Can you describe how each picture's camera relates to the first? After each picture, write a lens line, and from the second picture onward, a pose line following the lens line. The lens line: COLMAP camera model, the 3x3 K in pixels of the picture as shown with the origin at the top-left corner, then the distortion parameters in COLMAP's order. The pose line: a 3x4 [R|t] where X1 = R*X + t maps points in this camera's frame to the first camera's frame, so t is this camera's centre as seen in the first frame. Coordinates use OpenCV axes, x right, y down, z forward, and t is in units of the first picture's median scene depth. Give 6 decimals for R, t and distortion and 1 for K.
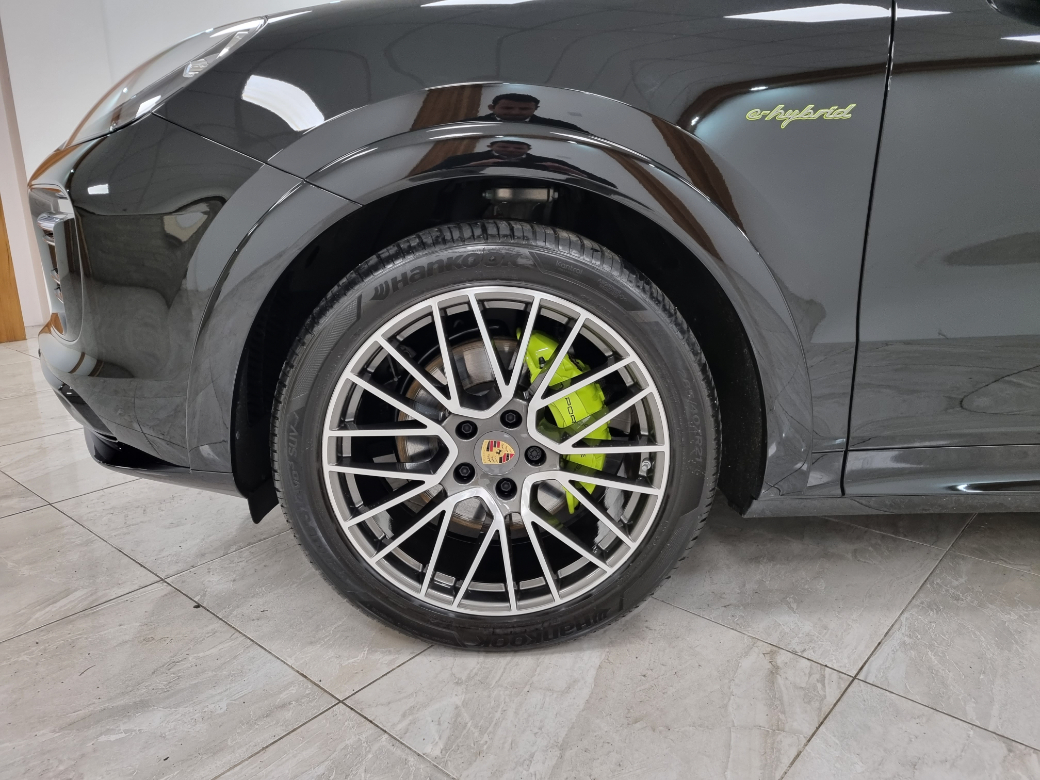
lens RADIAL K [[776.7, 0, 520.1], [0, 776.7, 388.9], [0, 0, 1]] dist [0.033353, 0.003426]
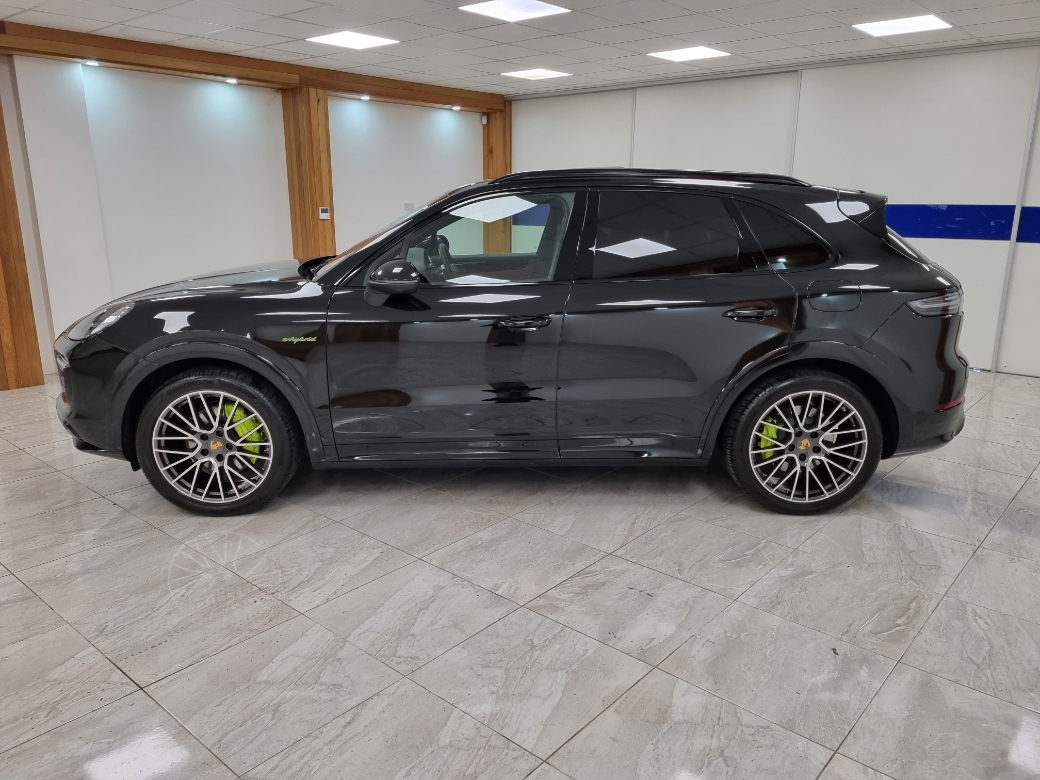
lens RADIAL K [[776.7, 0, 519.4], [0, 776.7, 392.8], [0, 0, 1]] dist [0.033353, 0.003426]
pose [[0.999948, 0.006177, 0.008148, 1.087676], [-0.005866, 0.999273, -0.037666, -0.011309], [-0.008374, 0.037617, 0.999257, -1.949473]]
